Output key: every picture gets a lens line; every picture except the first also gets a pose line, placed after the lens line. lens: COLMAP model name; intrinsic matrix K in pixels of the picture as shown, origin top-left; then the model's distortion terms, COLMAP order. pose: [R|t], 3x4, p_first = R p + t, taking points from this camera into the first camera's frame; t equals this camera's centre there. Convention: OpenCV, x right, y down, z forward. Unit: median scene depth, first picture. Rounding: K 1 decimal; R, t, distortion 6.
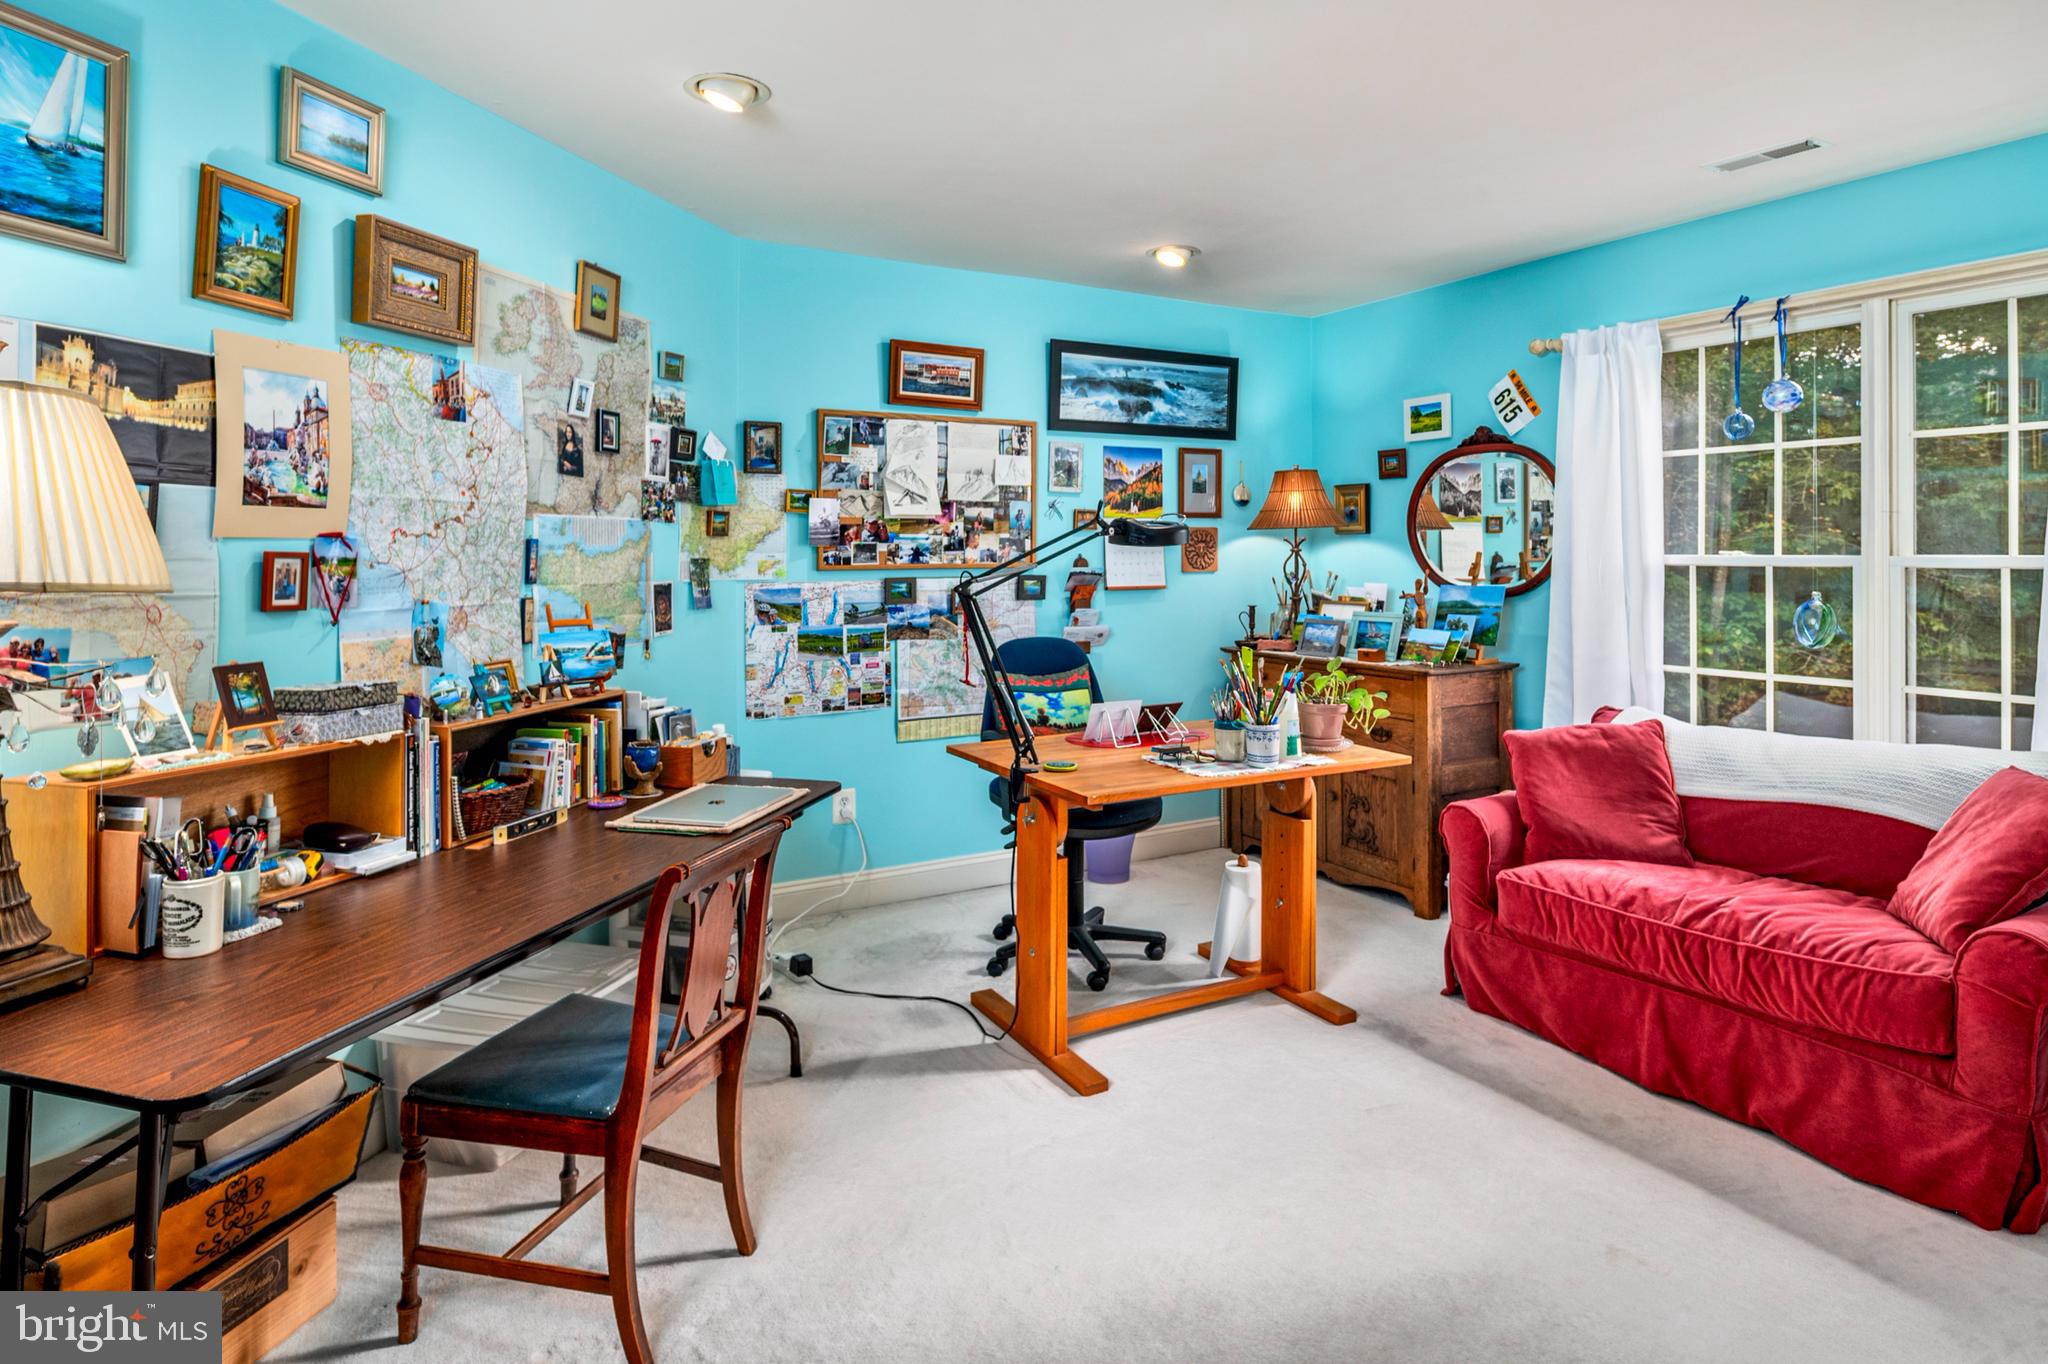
lens RADIAL K [[1133.3, 0, 1017.9], [0, 1133.3, 553.3], [0, 0, 1]] dist [-0.004037, -0.003174]
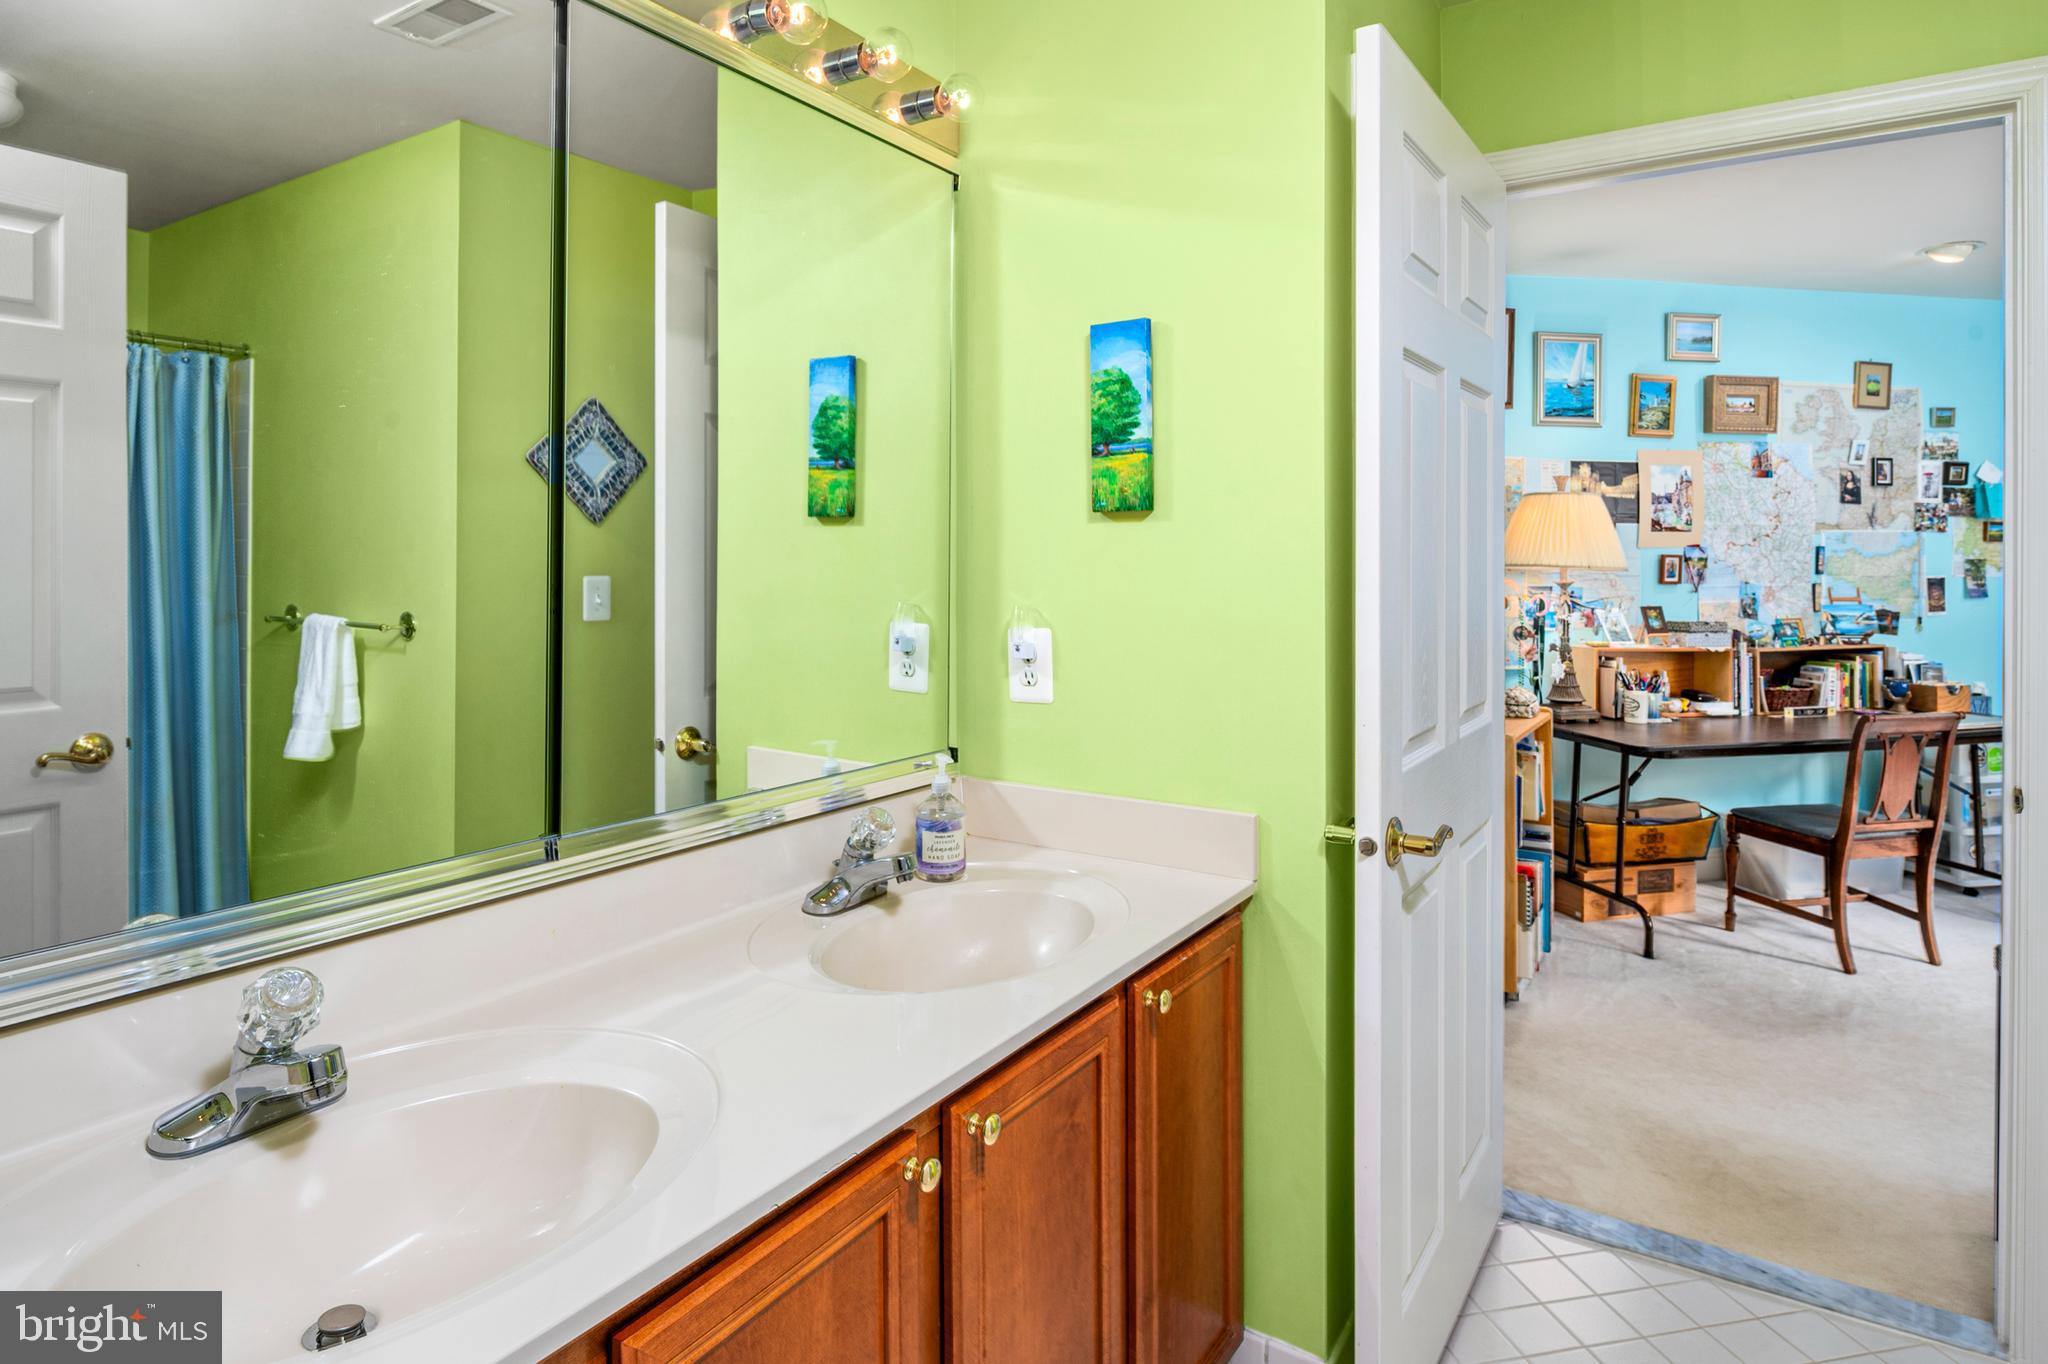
lens RADIAL K [[1133.3, 0, 1017.9], [0, 1133.3, 553.3], [0, 0, 1]] dist [-0.004037, -0.003174]
pose [[0.463997, -0.006546, -0.885812, 0.494253], [0.001565, 0.999977, -0.006570, 0.006631], [0.885835, 0.001662, 0.463997, -0.799280]]
